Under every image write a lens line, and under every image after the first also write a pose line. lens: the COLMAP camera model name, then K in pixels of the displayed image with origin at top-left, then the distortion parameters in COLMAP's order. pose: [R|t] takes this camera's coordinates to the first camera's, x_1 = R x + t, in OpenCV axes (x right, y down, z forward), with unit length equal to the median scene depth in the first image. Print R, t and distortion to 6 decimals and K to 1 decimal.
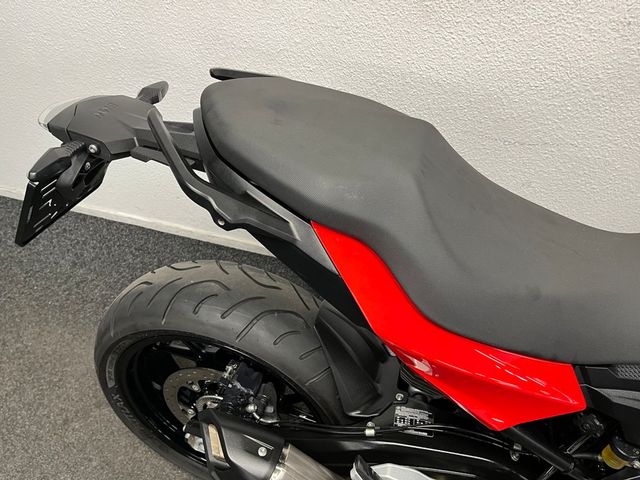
lens RADIAL K [[483.6, 0, 317.5], [0, 483.6, 240.8], [0, 0, 1]] dist [0.085268, -0.121205]
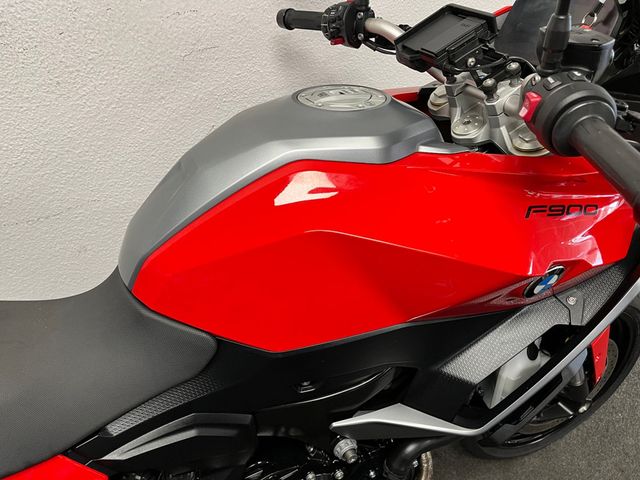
lens RADIAL K [[483.6, 0, 317.5], [0, 483.6, 240.8], [0, 0, 1]] dist [0.085268, -0.121205]
pose [[0.742906, -0.411646, 0.527862, 0.309441], [0.457797, 0.887760, 0.048009, 0.039892], [-0.488377, 0.205988, 0.847972, -0.058915]]
